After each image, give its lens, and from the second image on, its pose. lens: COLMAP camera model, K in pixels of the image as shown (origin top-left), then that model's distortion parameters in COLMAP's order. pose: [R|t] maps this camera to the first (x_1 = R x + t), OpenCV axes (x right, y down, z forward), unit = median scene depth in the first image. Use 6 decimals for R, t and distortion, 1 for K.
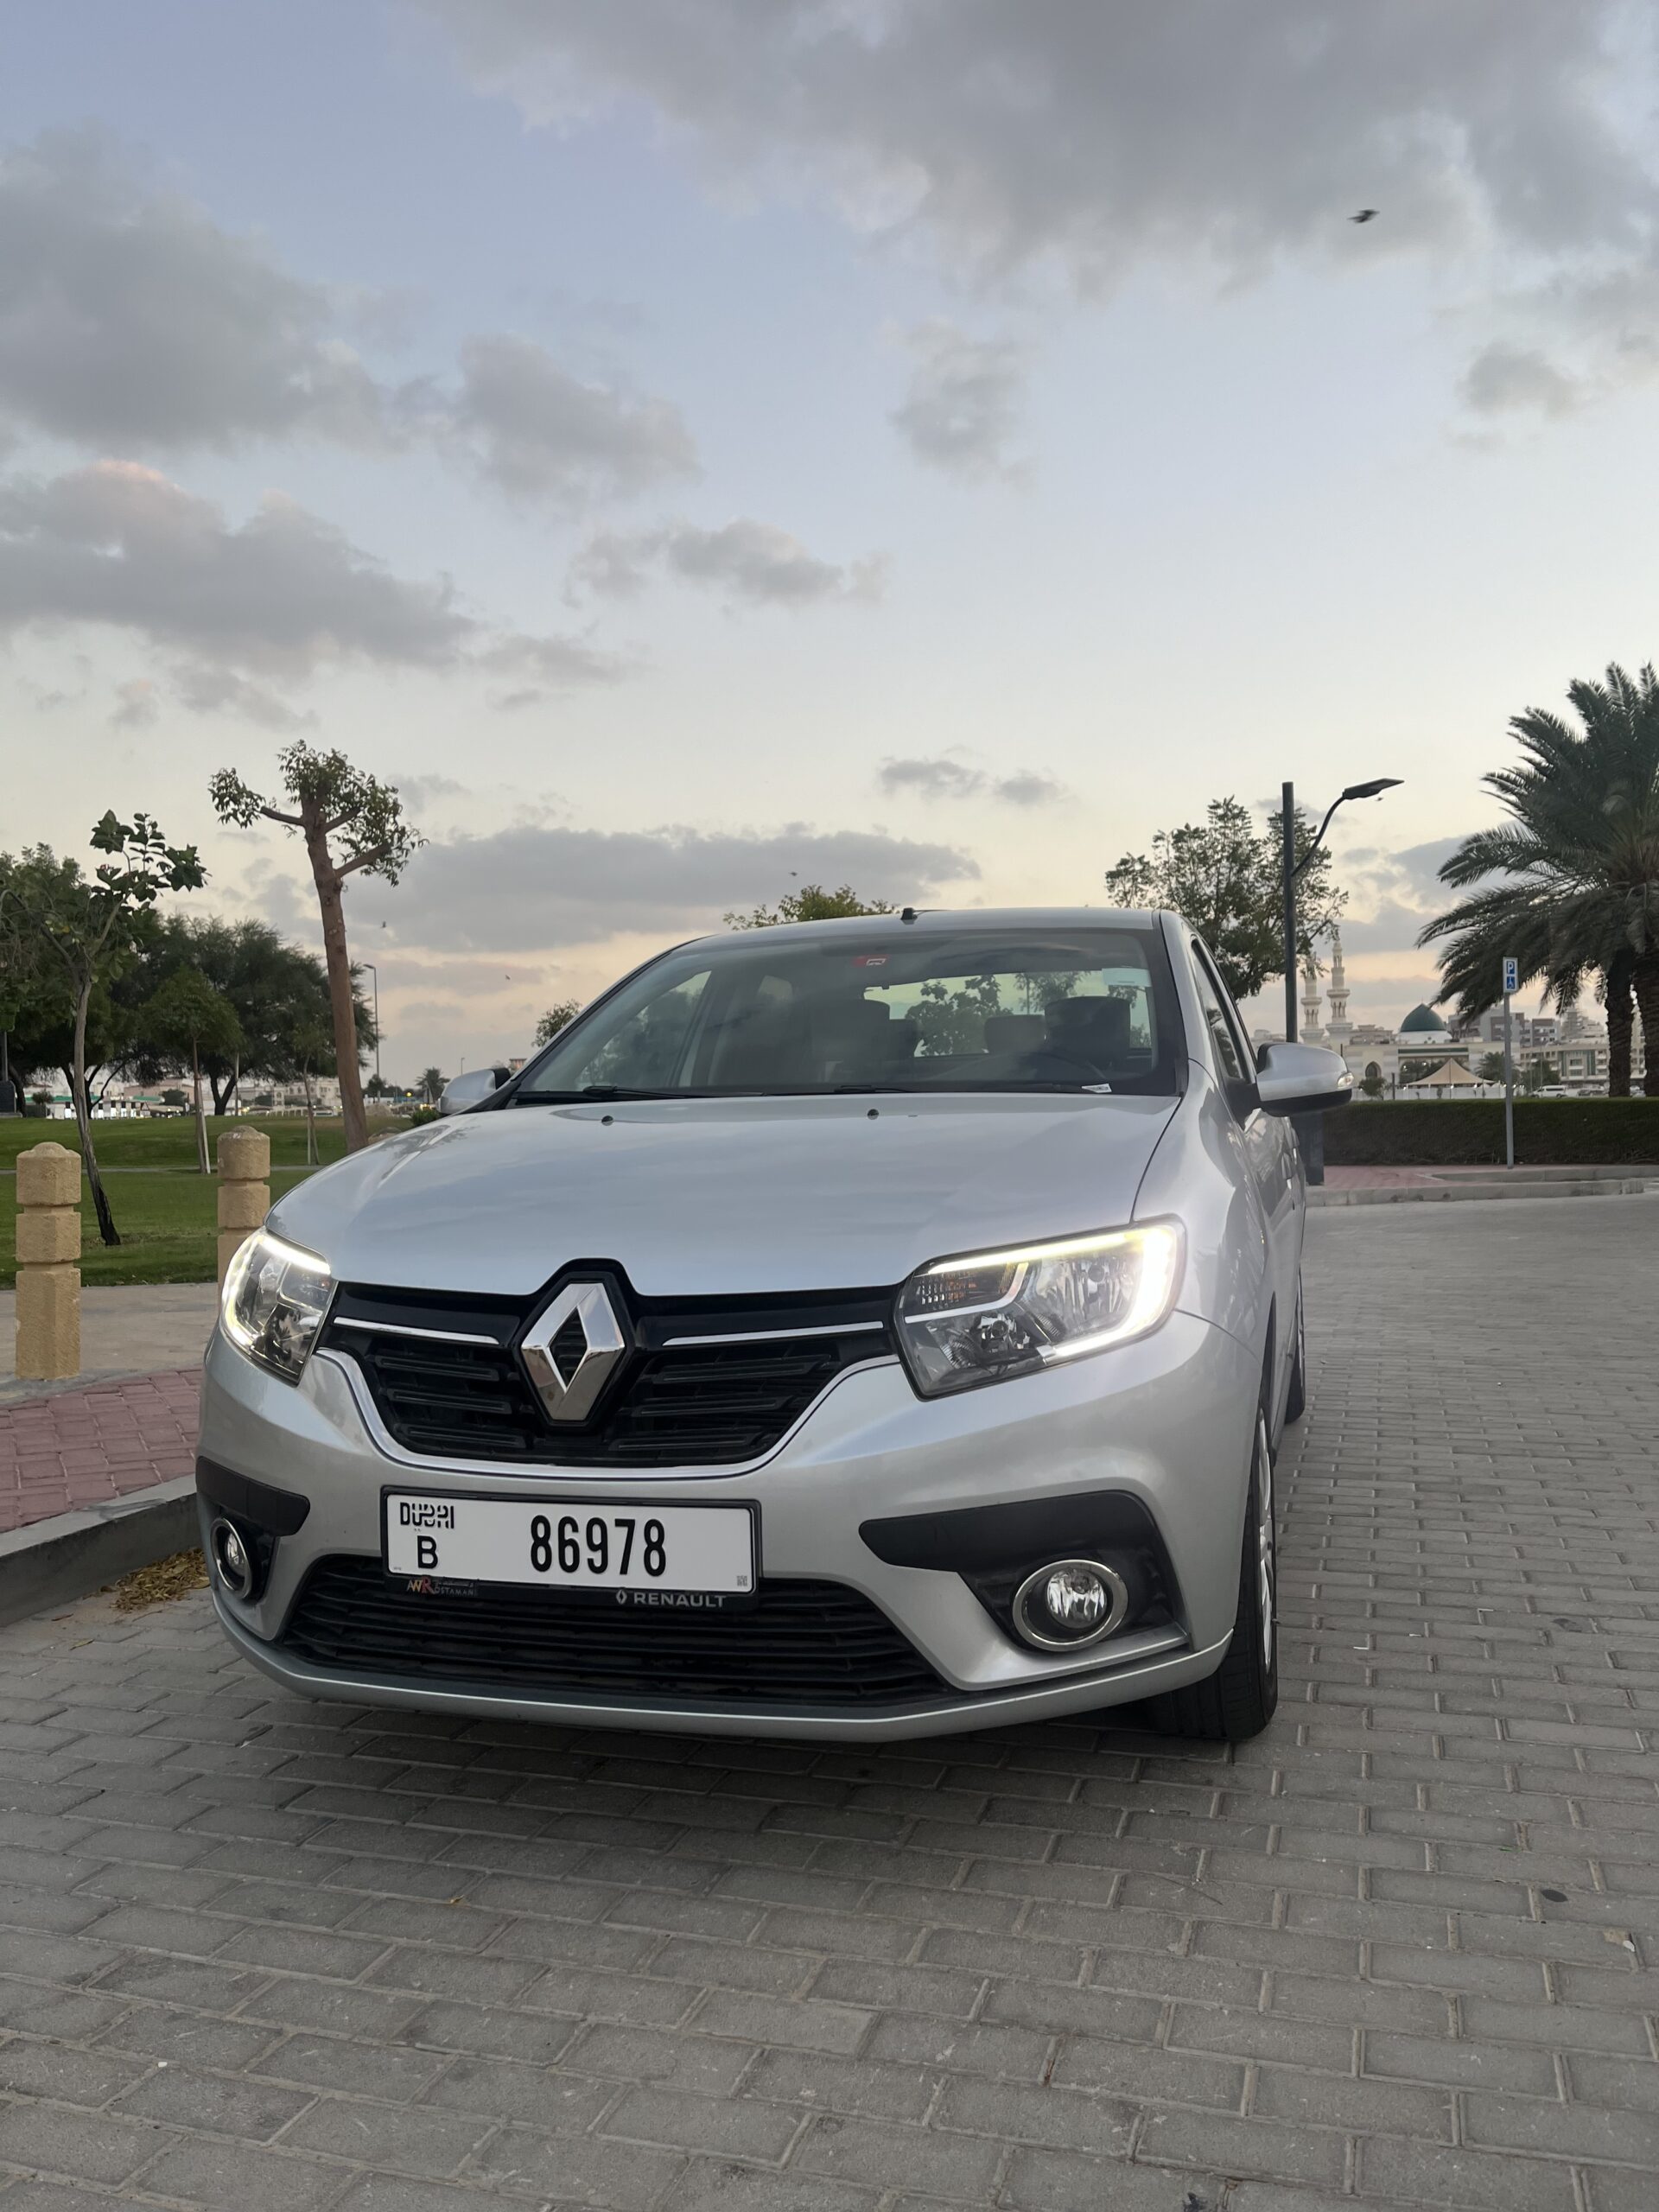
lens RADIAL K [[1678.8, 0, 841.5], [0, 1678.8, 1100.9], [0, 0, 1]] dist [0.073916, -0.102094]
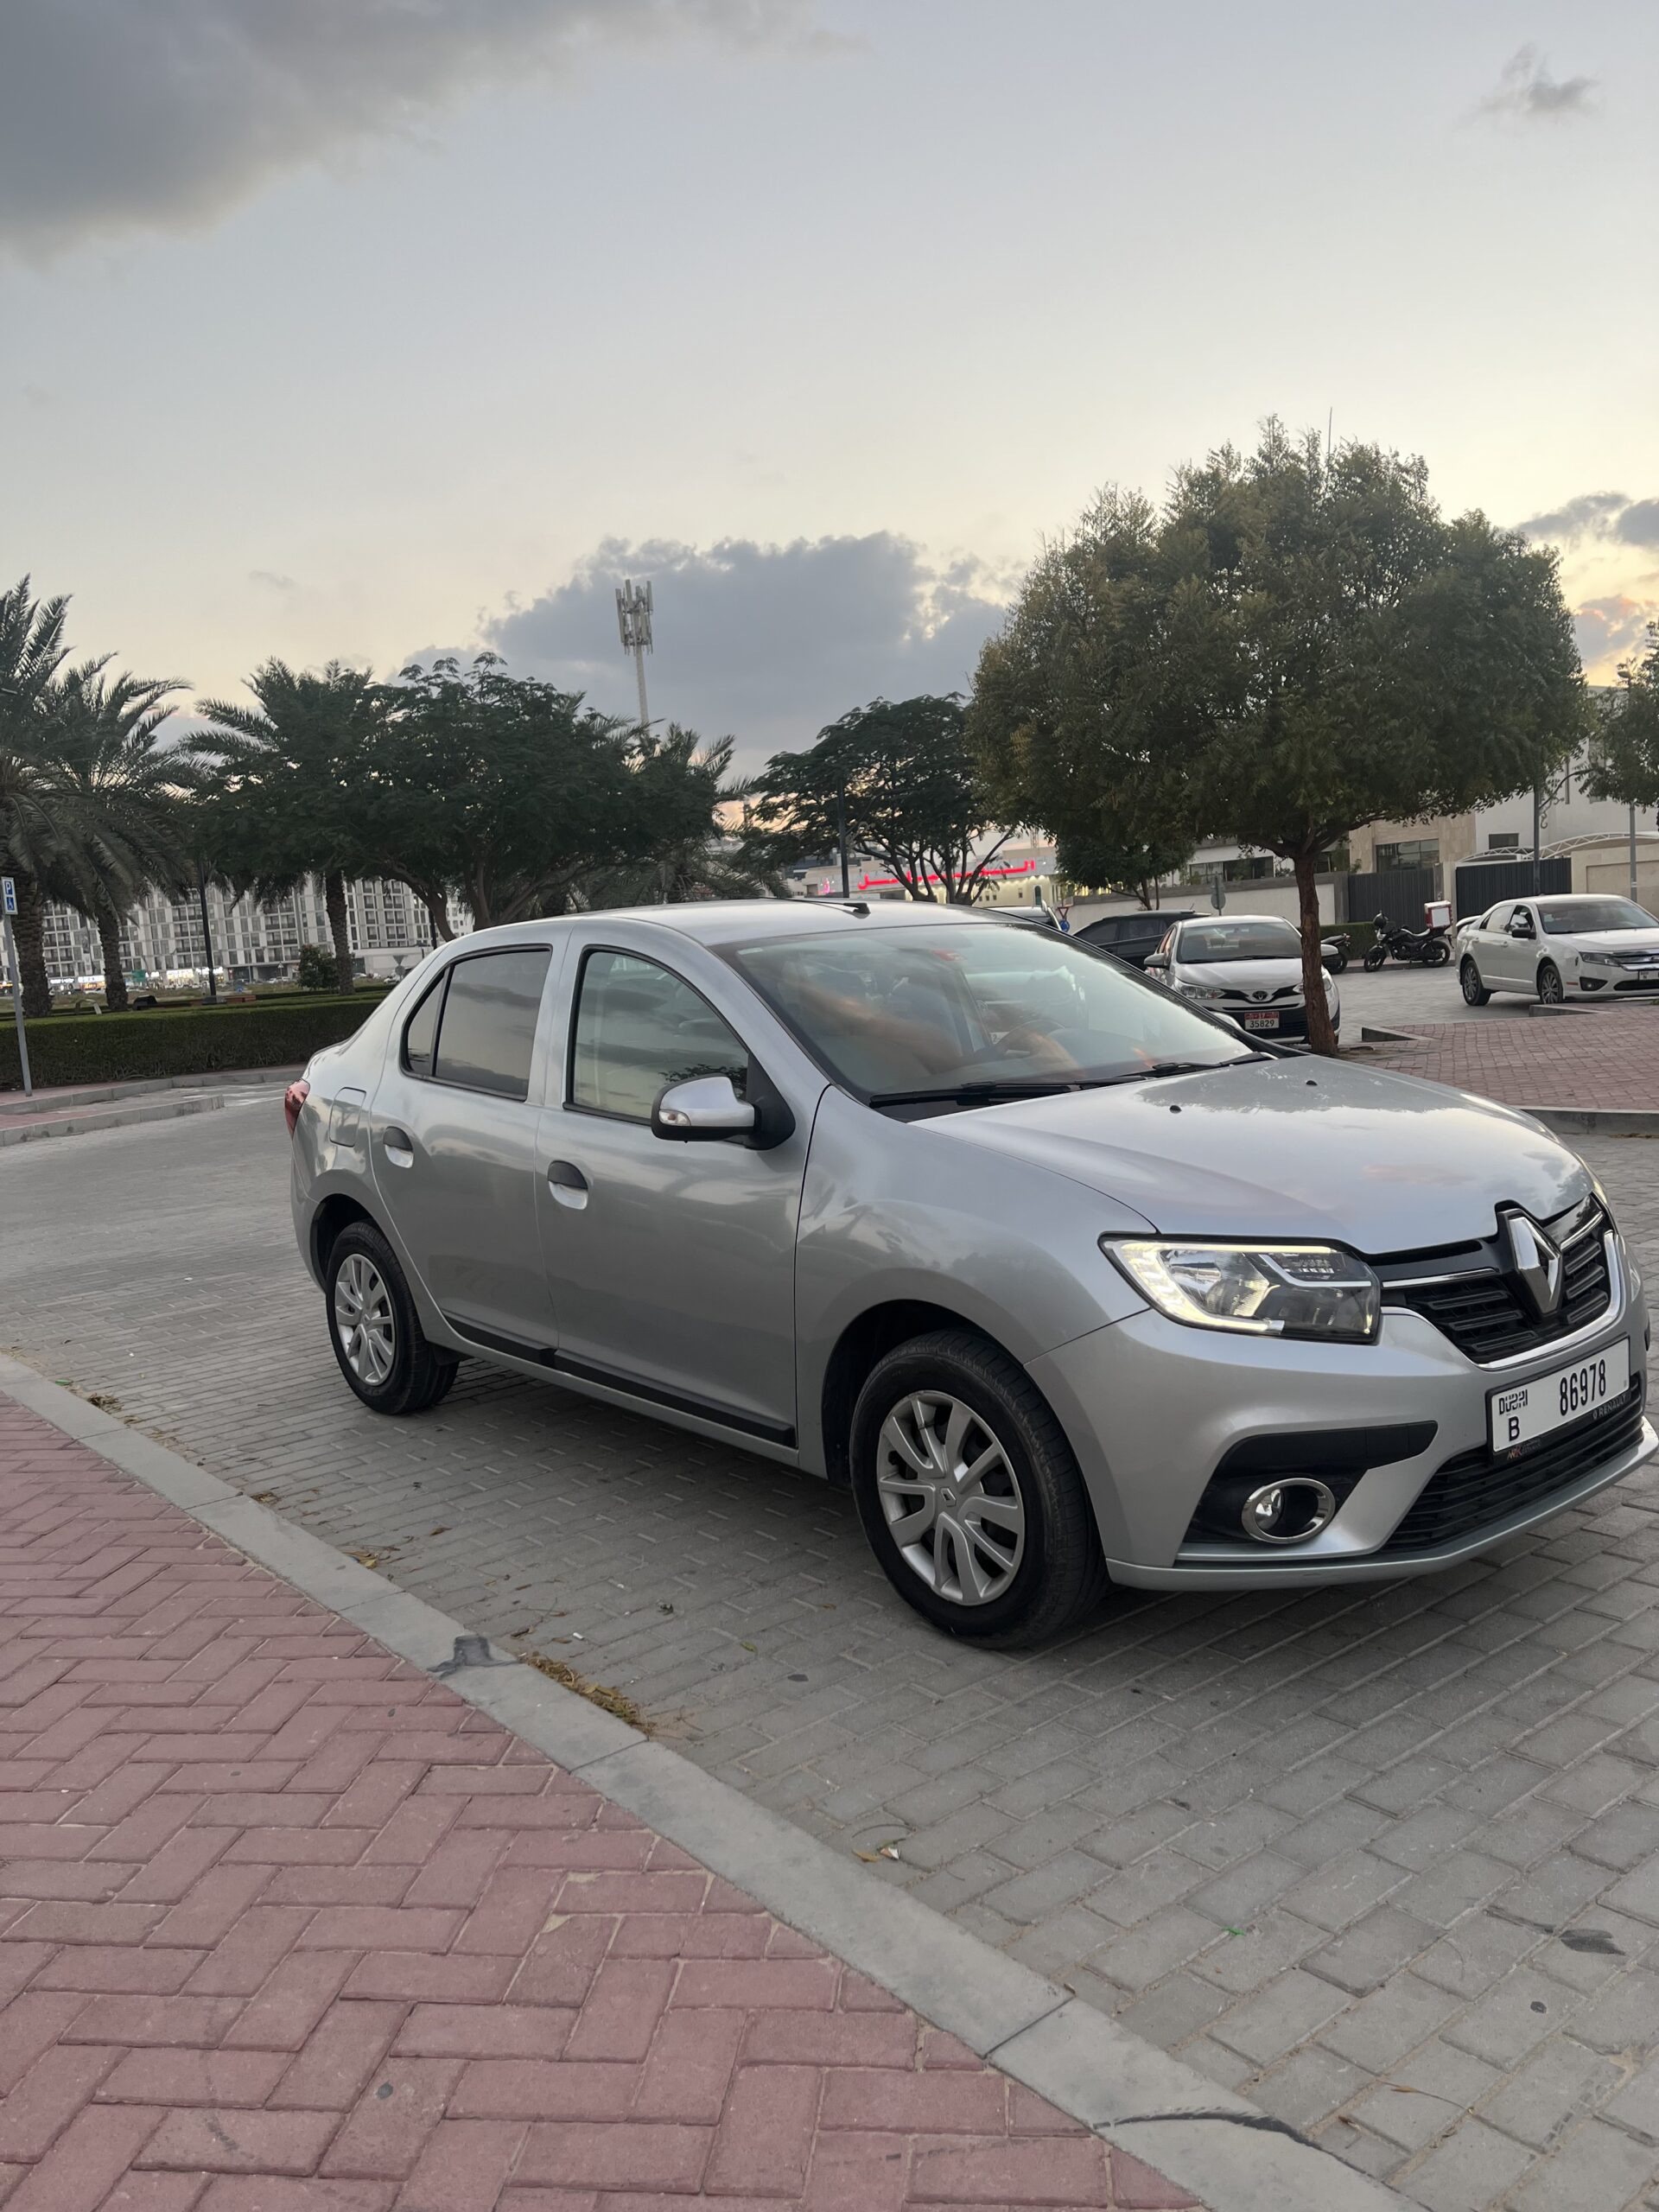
lens RADIAL K [[1678.8, 0, 841.5], [0, 1678.8, 1100.9], [0, 0, 1]] dist [0.073916, -0.102094]
pose [[0.534811, -0.090591, 0.840101, -1.666381], [0.043620, 0.995871, 0.079619, -0.128784], [-0.843845, -0.005936, 0.536554, 0.729600]]
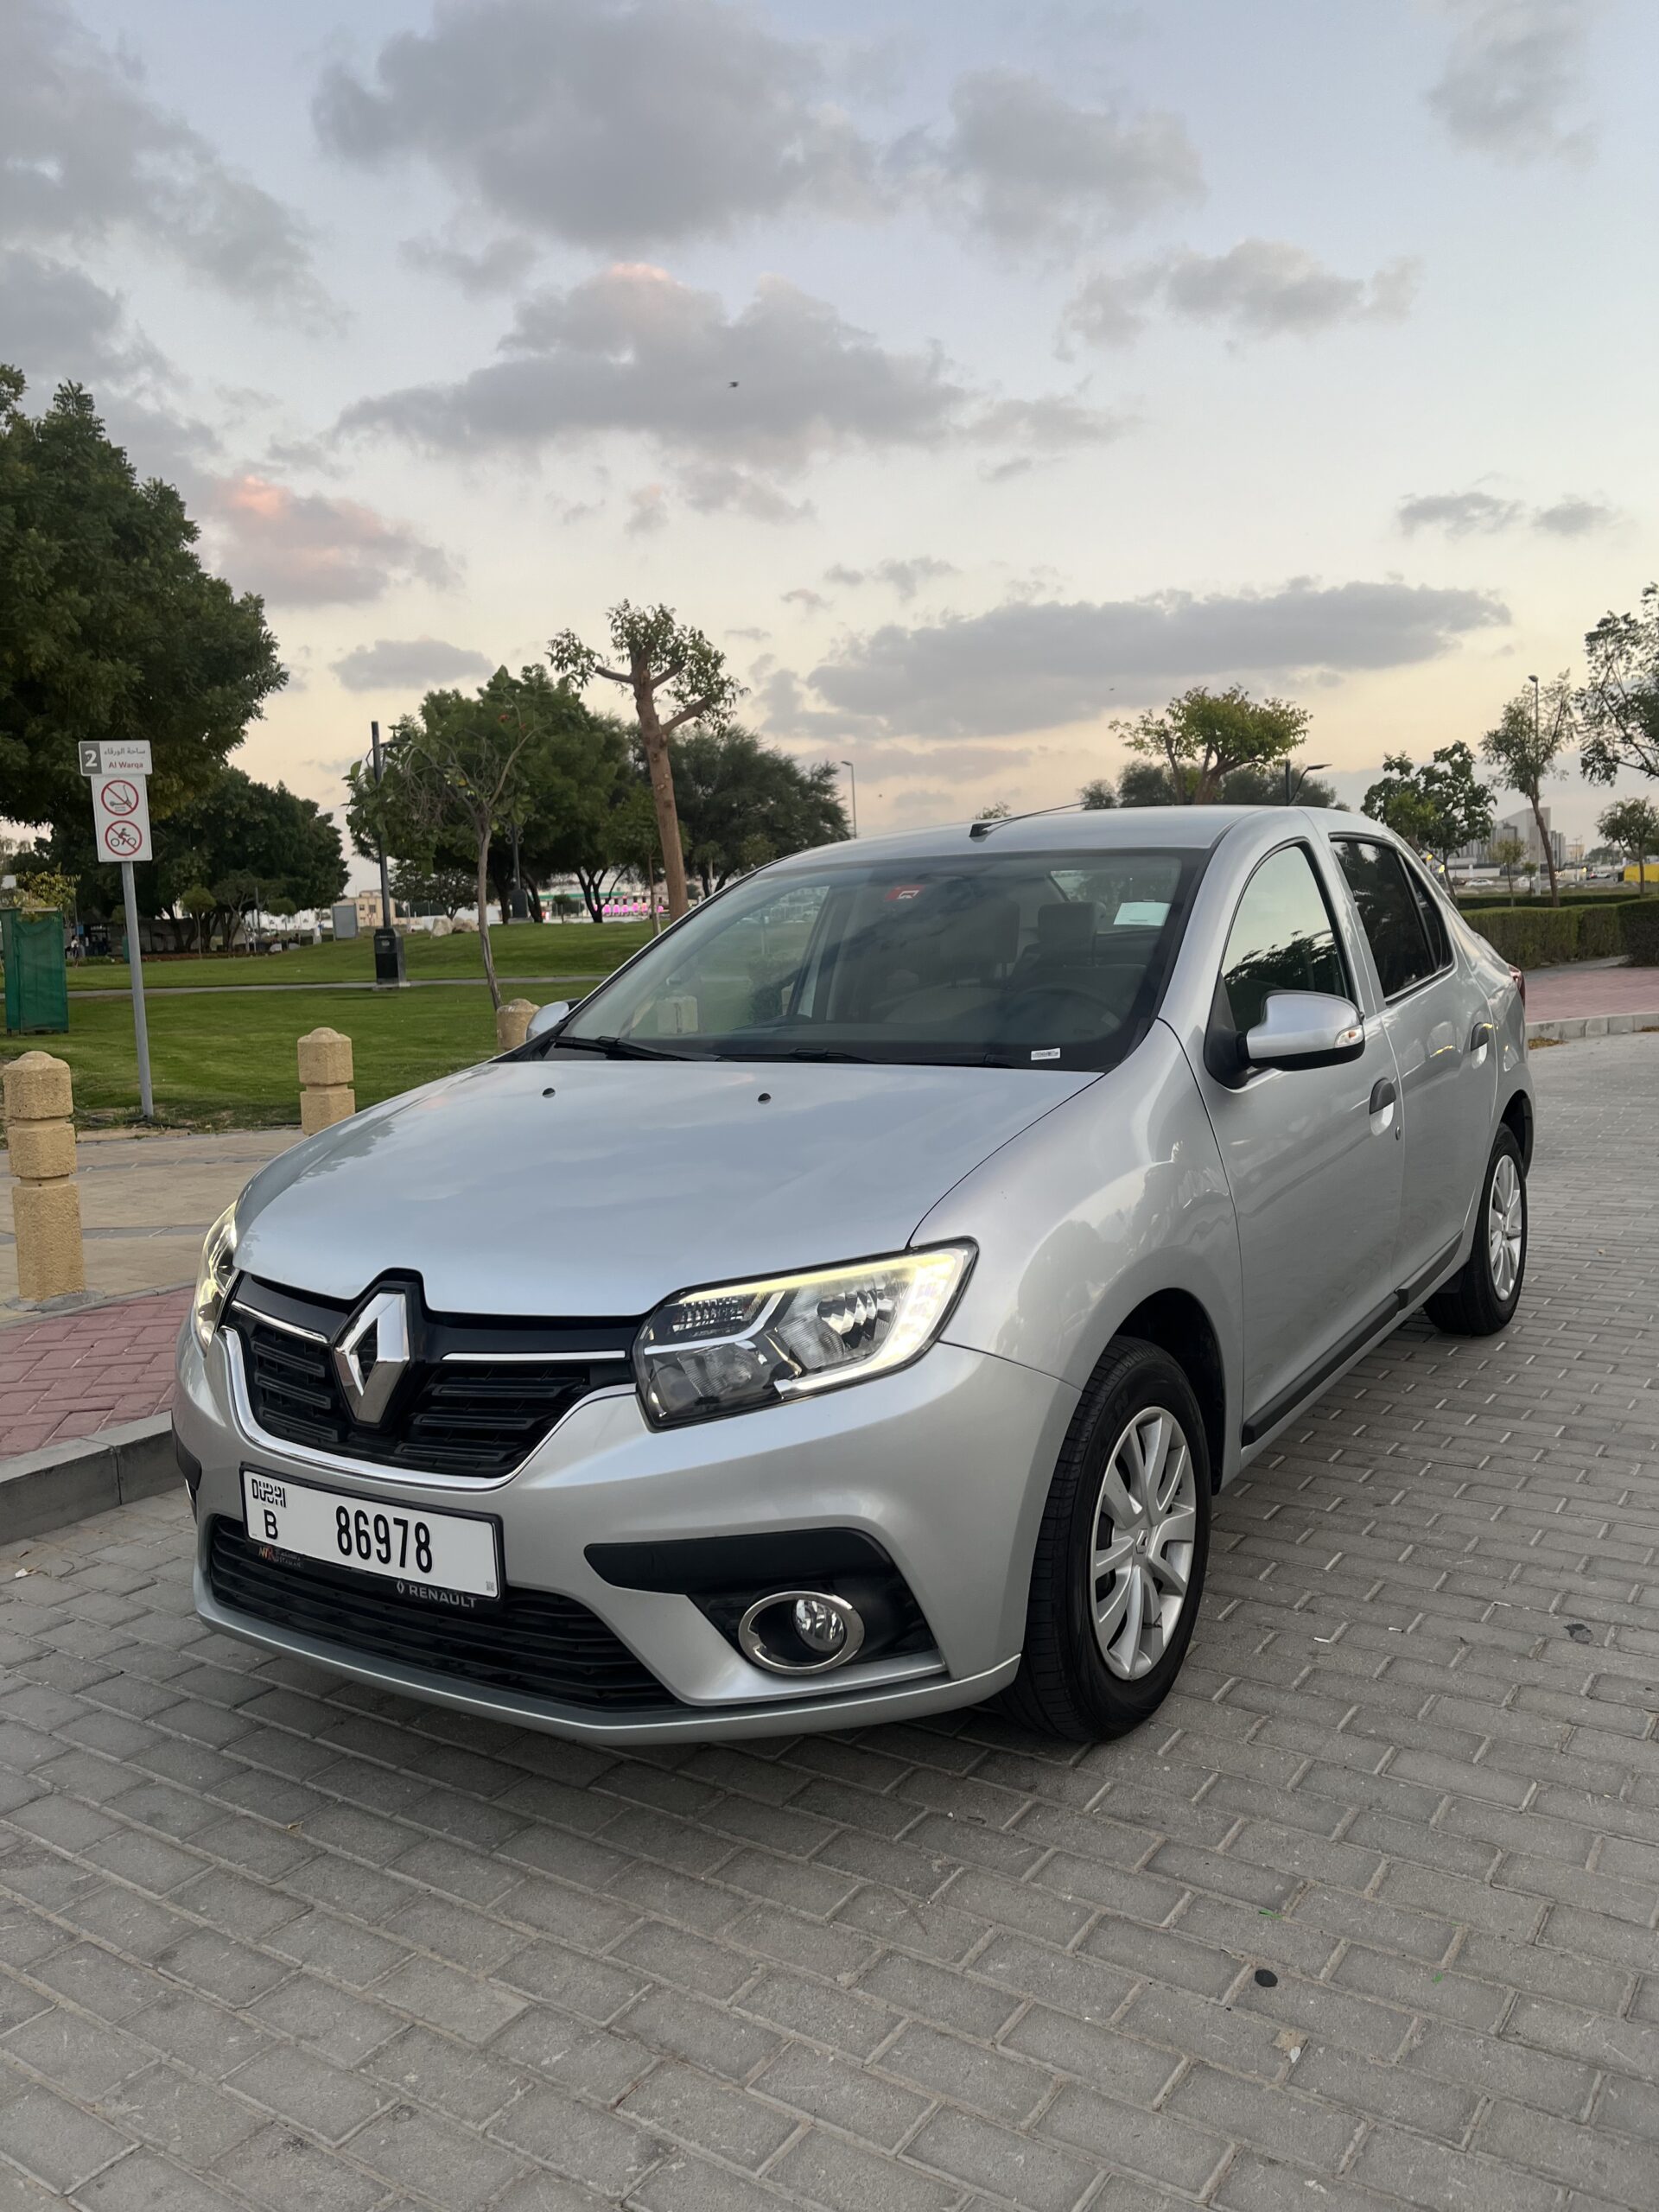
lens RADIAL K [[1678.8, 0, 841.5], [0, 1678.8, 1100.9], [0, 0, 1]] dist [0.073916, -0.102094]
pose [[0.959248, 0.012220, -0.282300, 0.430621], [0.023702, 0.992064, 0.123483, -0.140420], [0.281568, -0.125142, 0.951346, 0.077788]]
